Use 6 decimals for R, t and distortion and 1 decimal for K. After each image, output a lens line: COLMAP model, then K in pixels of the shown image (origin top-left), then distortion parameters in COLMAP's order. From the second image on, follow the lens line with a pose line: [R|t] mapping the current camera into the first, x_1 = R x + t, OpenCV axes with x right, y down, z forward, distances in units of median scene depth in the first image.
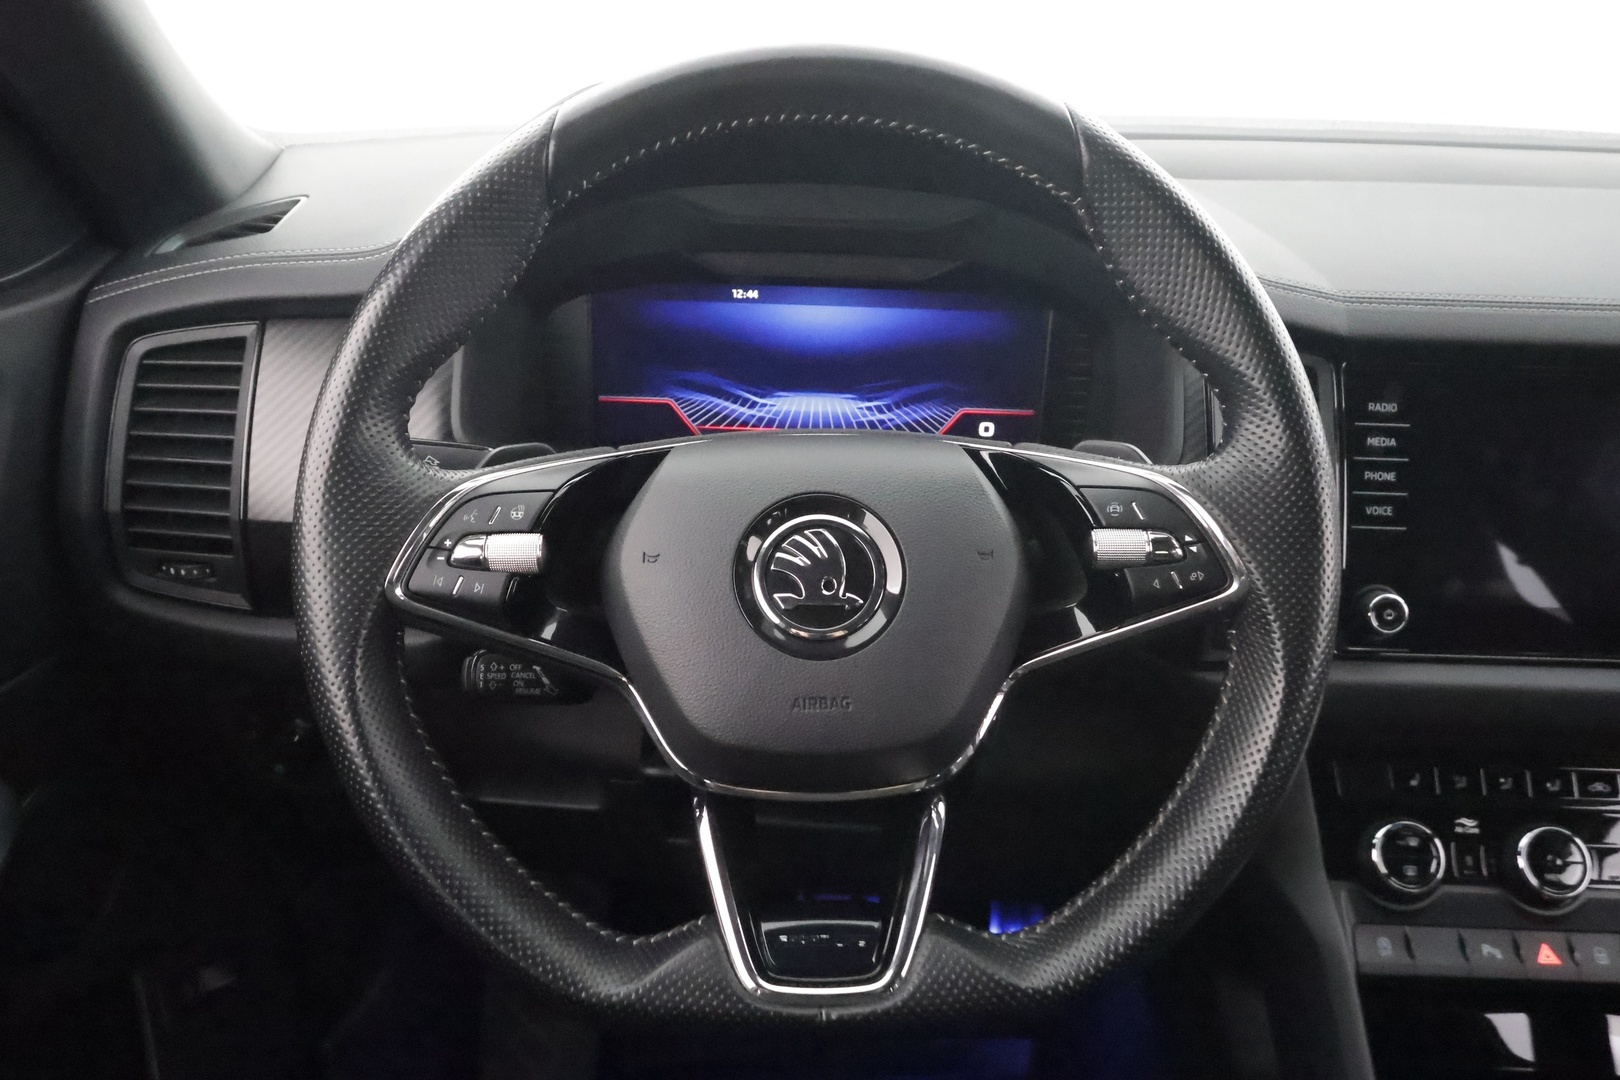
lens RADIAL K [[1255.5, 0, 810.0], [0, 1255.5, 540.0], [0, 0, 1]] dist [0.000887, -0.005750]
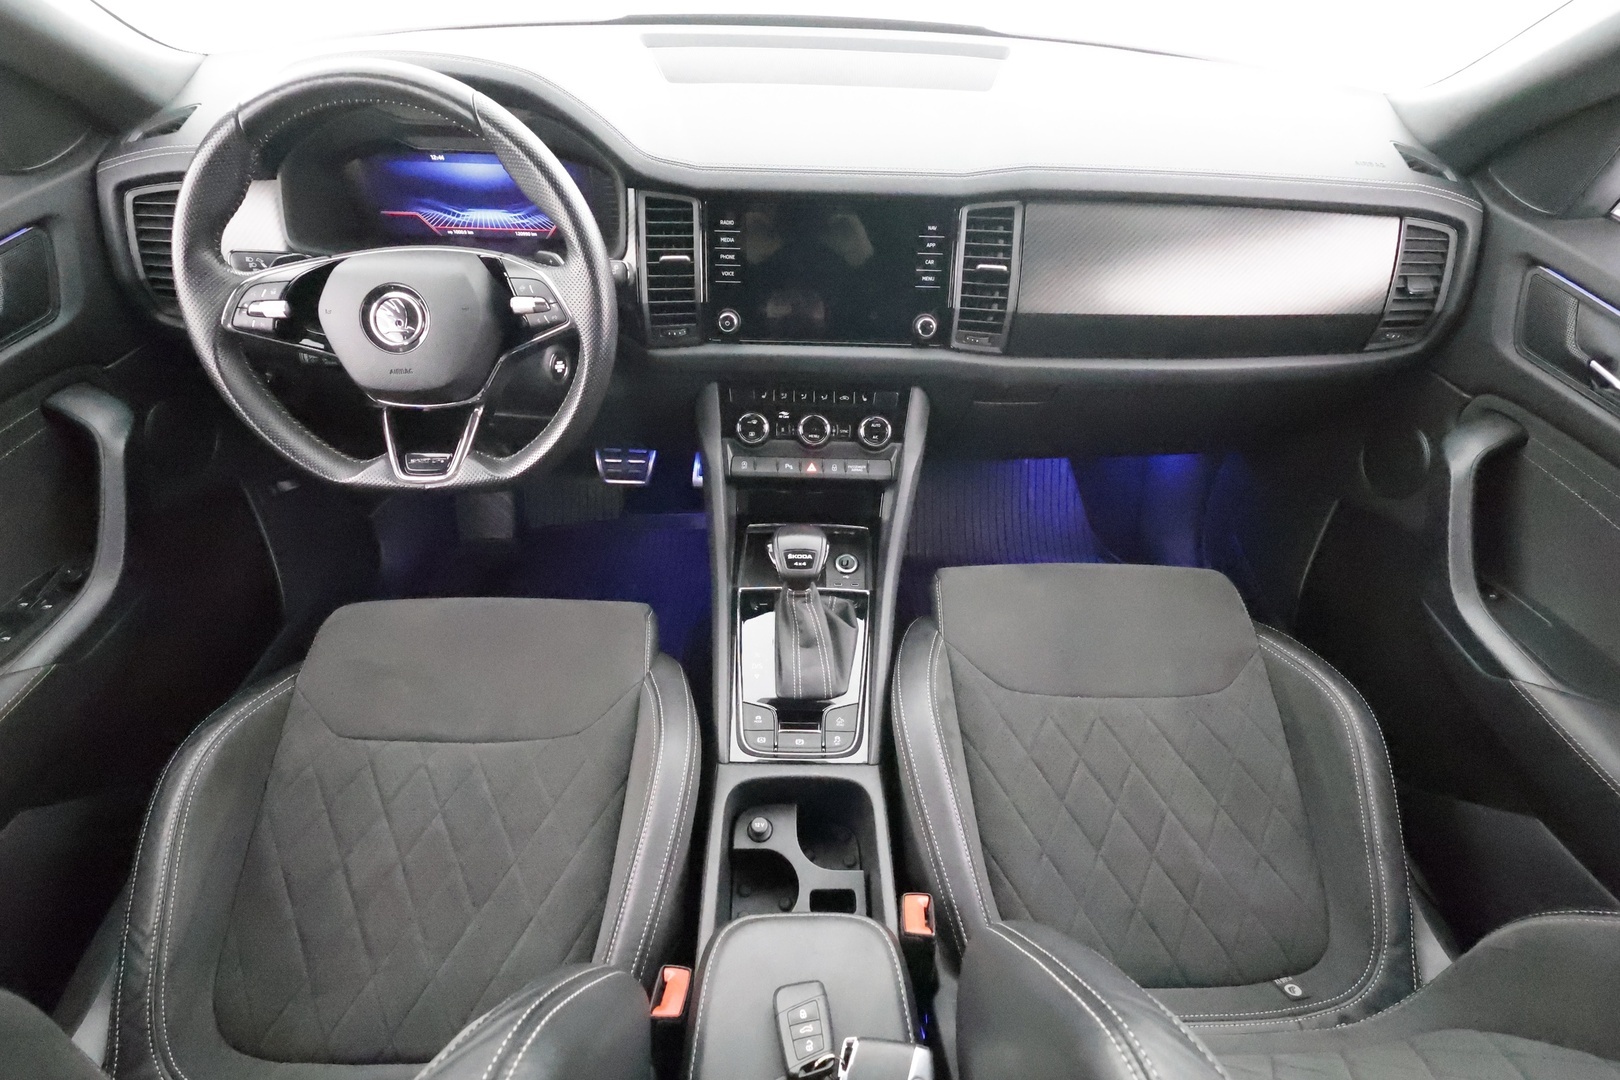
lens RADIAL K [[763.8, 0, 810.0], [0, 763.8, 540.0], [0, 0, 1]] dist [0.001279, 0.000121]
pose [[0.999866, -0.011283, 0.011841, 0.577156], [0.005998, 0.926456, 0.376356, -0.093765], [-0.015217, -0.376235, 0.926399, -0.415764]]
